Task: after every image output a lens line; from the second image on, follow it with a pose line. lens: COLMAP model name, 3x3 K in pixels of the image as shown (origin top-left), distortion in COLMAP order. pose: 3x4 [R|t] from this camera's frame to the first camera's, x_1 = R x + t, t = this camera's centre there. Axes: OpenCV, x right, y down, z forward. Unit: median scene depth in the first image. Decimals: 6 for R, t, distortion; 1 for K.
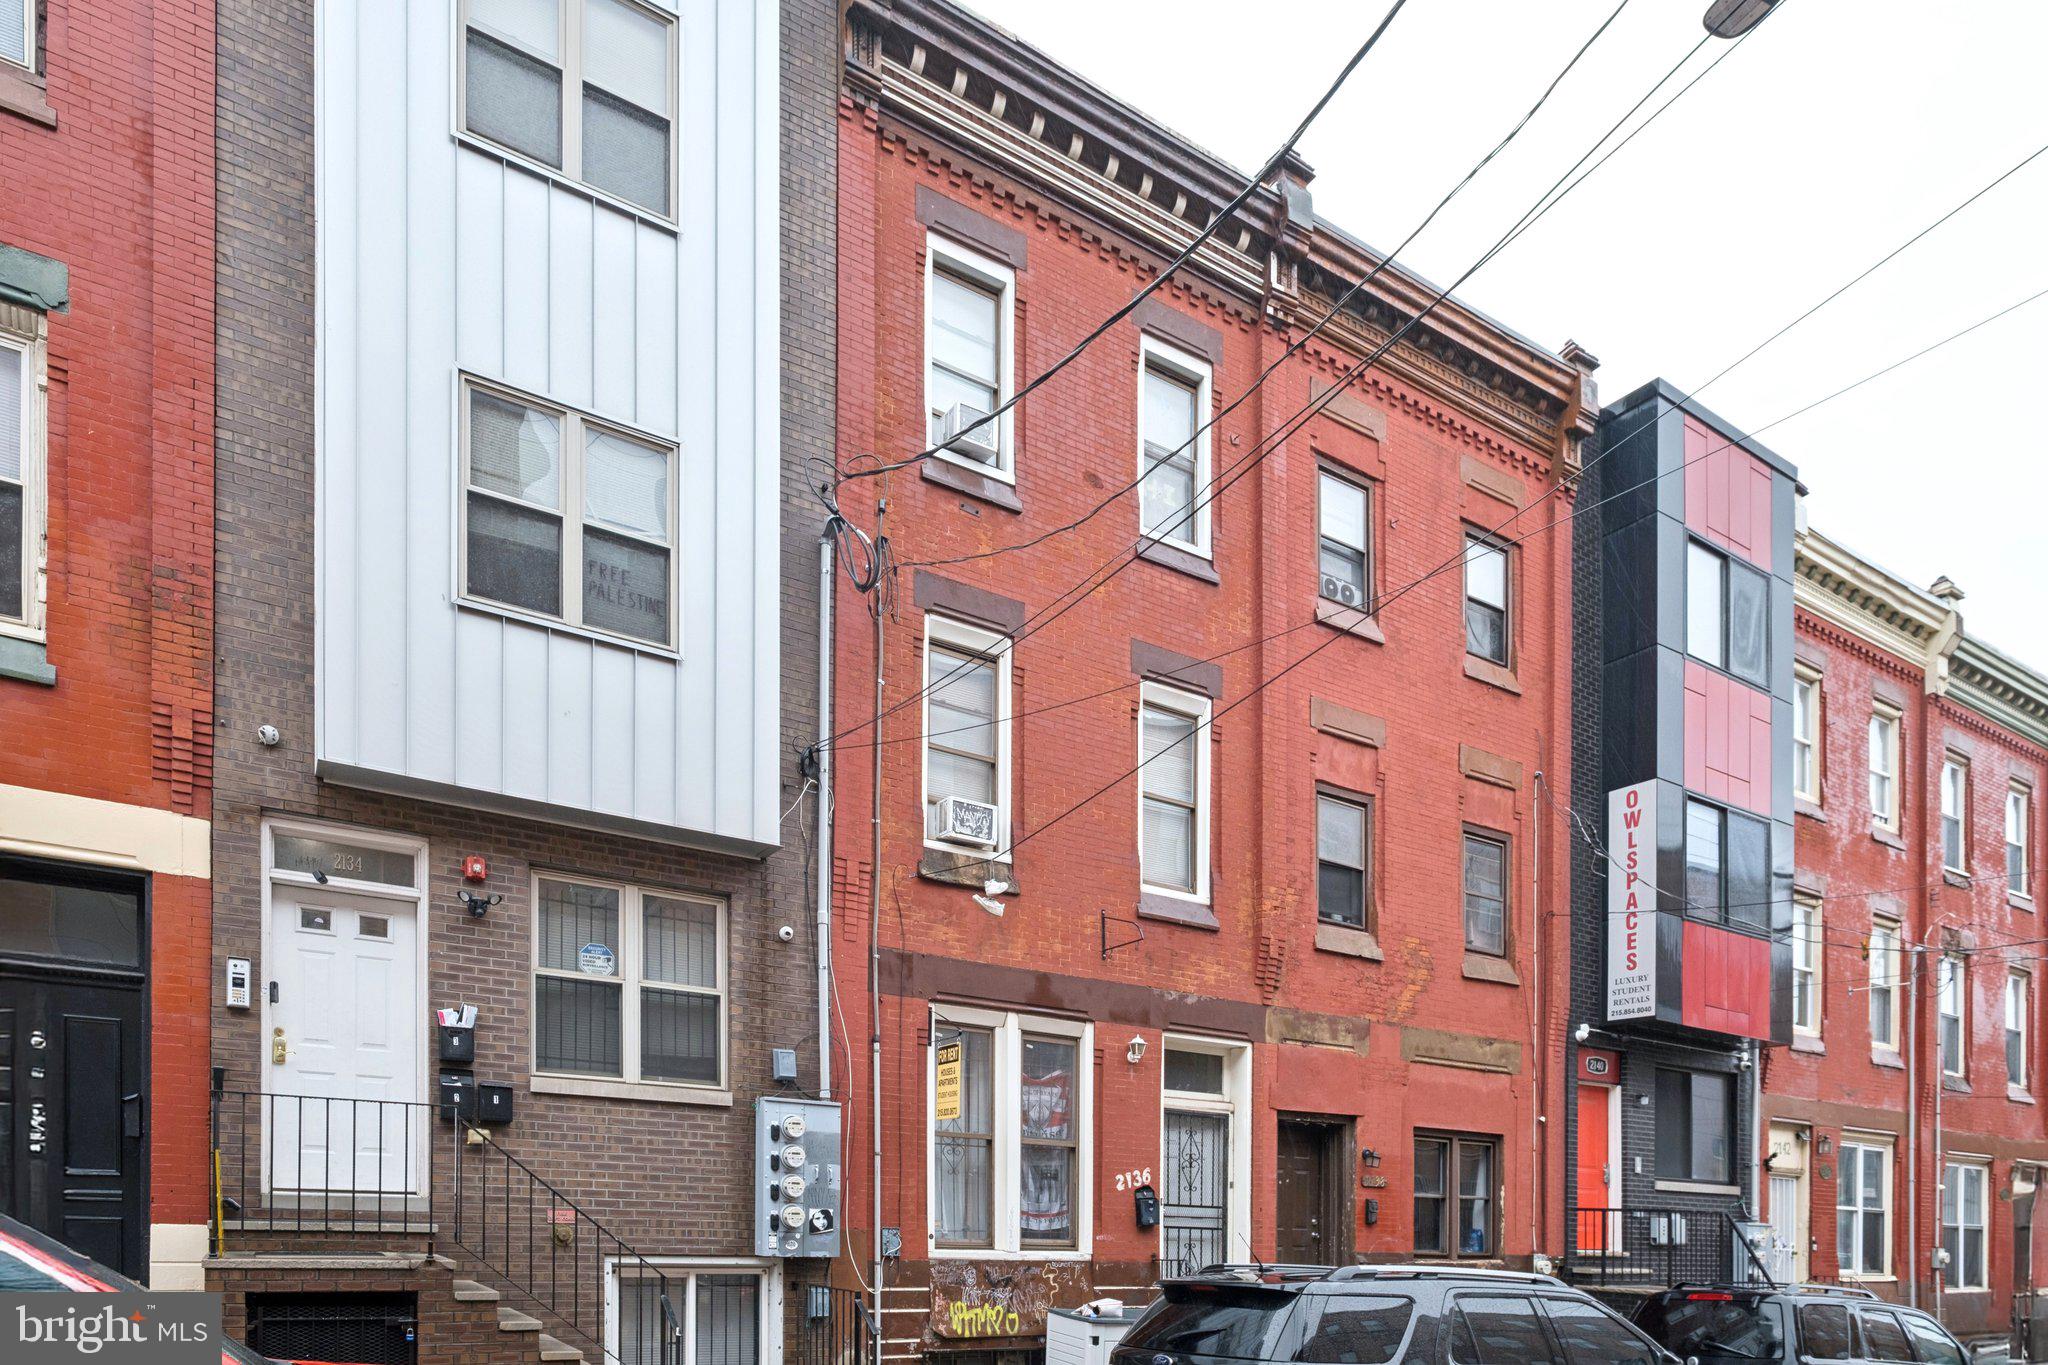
lens RADIAL K [[1280.0, 0, 1024.0], [0, 1280.0, 682.5], [0, 0, 1]] dist [-0.007174, 0.004988]
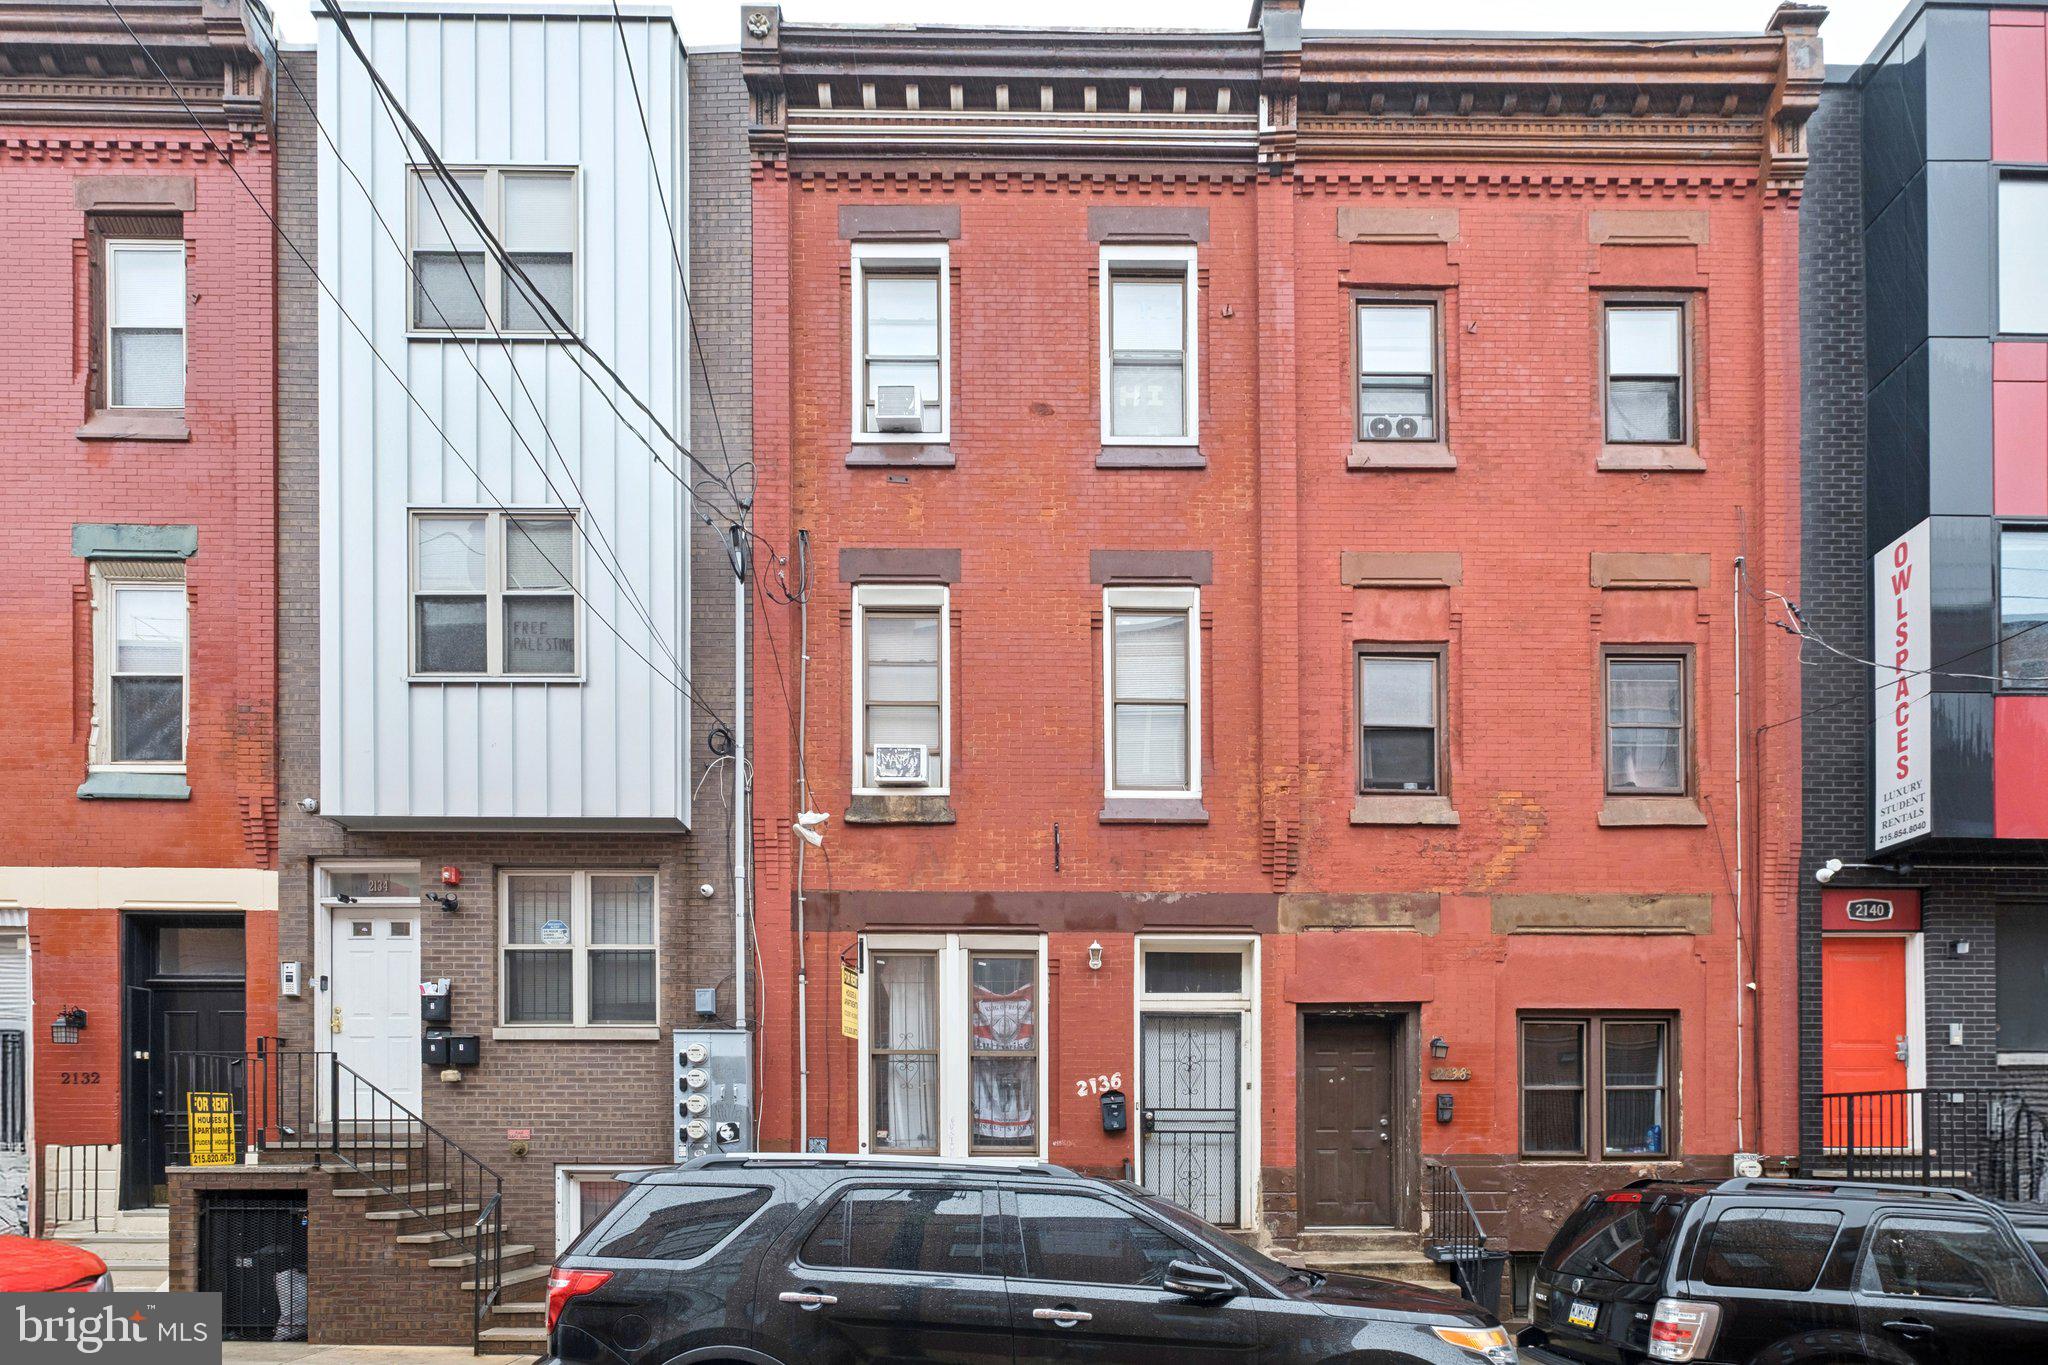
lens RADIAL K [[1070.7, 0, 1023.6], [0, 1070.7, 773.3], [0, 0, 1]] dist [-0.001862, 0.001206]
pose [[0.834318, -0.202981, -0.512555, 0.473999], [0.231937, 0.972700, -0.007667, 0.139972], [0.500118, -0.112484, 0.858620, 0.275056]]
